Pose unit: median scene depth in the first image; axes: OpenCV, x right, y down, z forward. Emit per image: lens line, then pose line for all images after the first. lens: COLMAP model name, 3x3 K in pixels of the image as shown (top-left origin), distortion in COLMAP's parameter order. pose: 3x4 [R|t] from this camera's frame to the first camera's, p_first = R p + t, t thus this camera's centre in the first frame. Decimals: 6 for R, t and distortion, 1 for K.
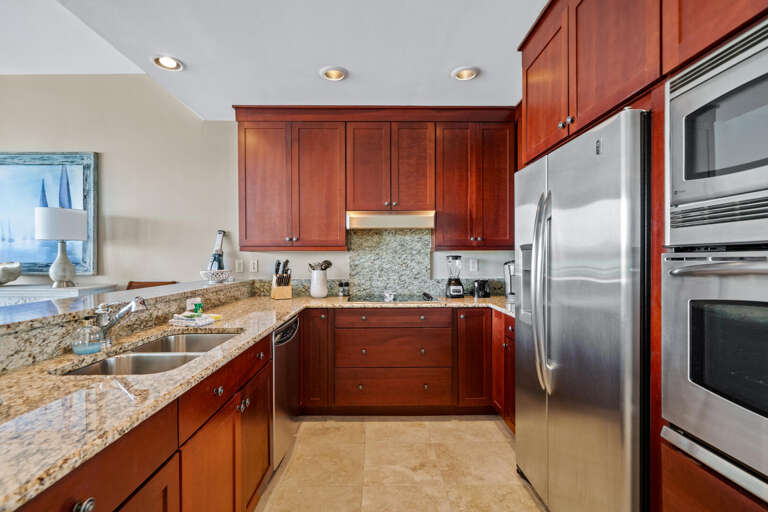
lens RADIAL K [[364.0, 0, 383.5], [0, 364.0, 260.9], [0, 0, 1]] dist [-0.001113, 0.000352]
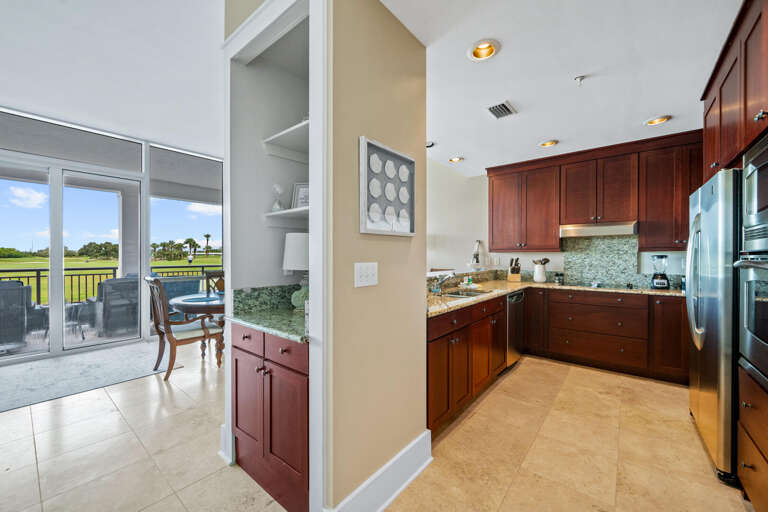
lens RADIAL K [[304.1, 0, 382.3], [0, 304.1, 258.0], [0, 0, 1]] dist [-0.002181, -0.000264]
pose [[0.766226, 0.007844, -0.642523, 0.139921], [-0.007887, 0.999965, 0.002802, -0.000604], [0.642523, 0.002920, 0.766261, -0.417446]]
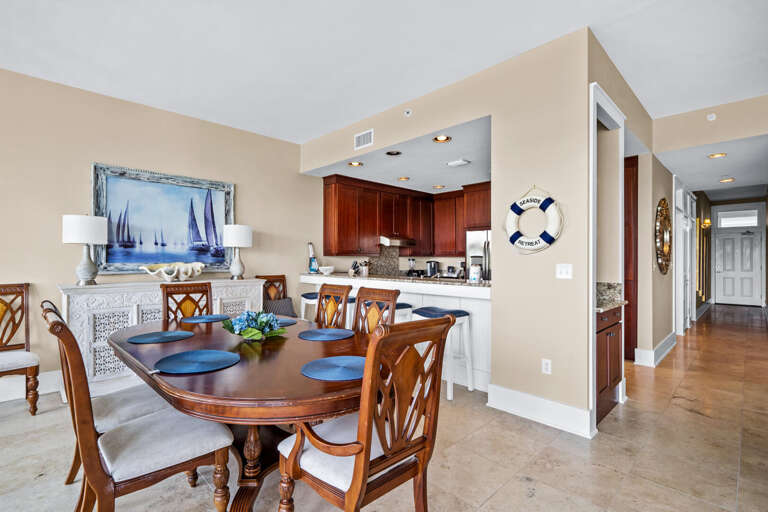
lens RADIAL K [[364.0, 0, 383.5], [0, 364.0, 260.9], [0, 0, 1]] dist [-0.001113, 0.000352]
pose [[0.721630, 0.000598, 0.692279, -1.459229], [0.003038, 0.999987, -0.004031, 0.005644], [-0.692273, 0.005012, 0.721619, -0.440721]]
